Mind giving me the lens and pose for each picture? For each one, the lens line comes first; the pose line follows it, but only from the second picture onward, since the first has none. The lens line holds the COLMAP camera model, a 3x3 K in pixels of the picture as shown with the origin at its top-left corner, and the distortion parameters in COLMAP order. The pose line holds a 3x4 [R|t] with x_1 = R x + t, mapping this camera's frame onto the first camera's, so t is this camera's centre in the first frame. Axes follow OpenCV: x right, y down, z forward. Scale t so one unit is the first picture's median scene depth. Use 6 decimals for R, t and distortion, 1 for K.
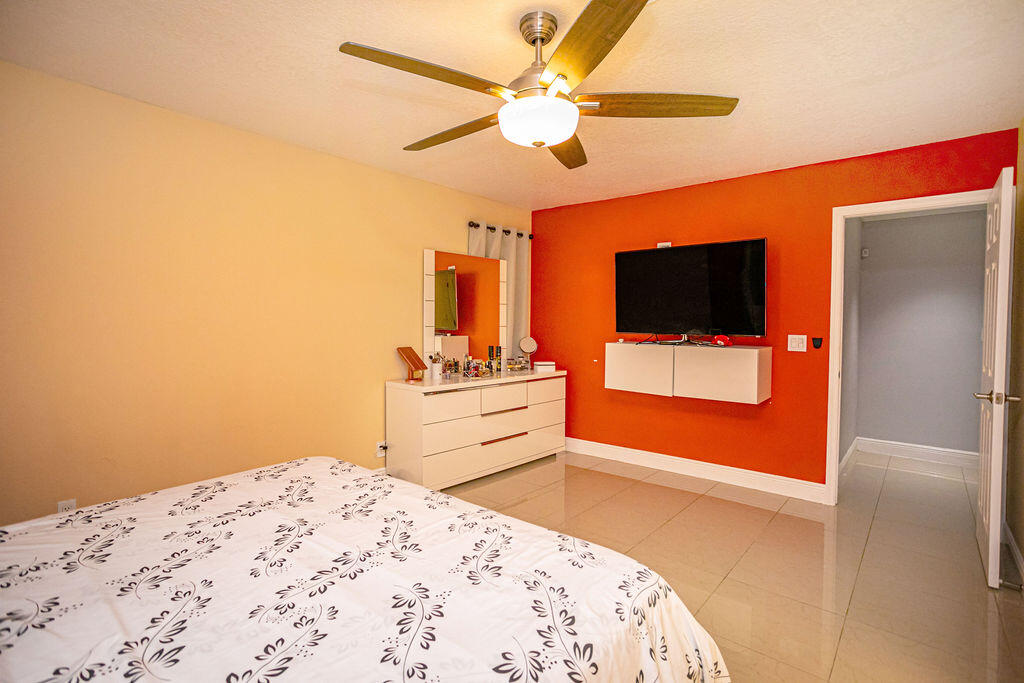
lens RADIAL K [[491.9, 0, 506.2], [0, 491.9, 331.9], [0, 0, 1]] dist [-0.053611, 0.033540]
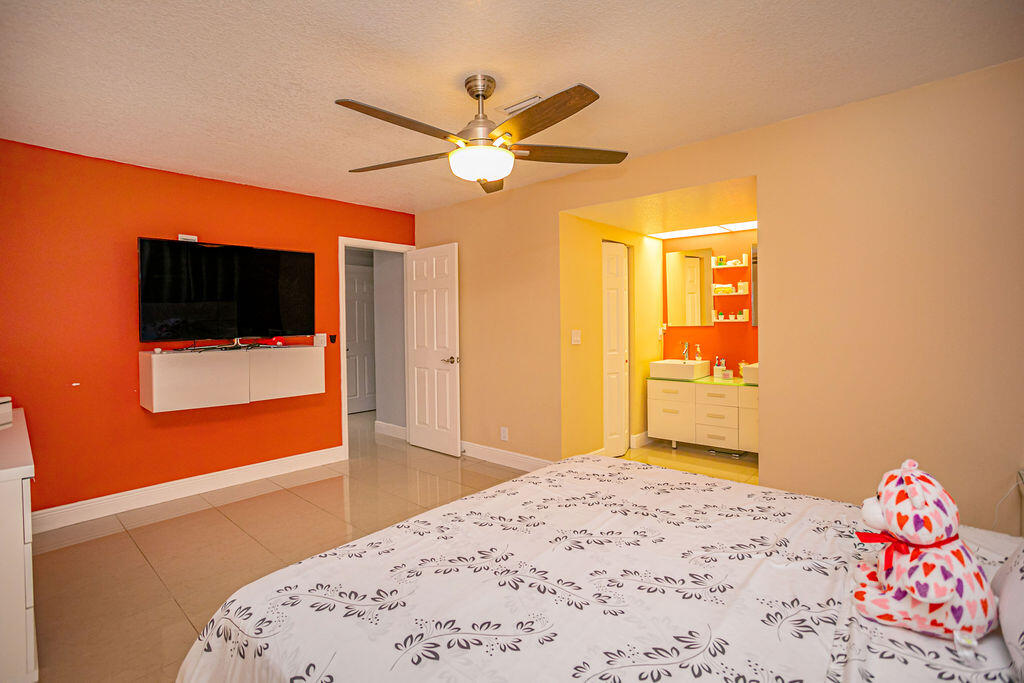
lens RADIAL K [[491.9, 0, 506.2], [0, 491.9, 331.9], [0, 0, 1]] dist [-0.053611, 0.033540]
pose [[0.021642, -0.032926, 0.999223, -0.772050], [0.031783, 0.998975, 0.032230, -0.028281], [-0.999260, 0.031061, 0.022666, 0.603684]]
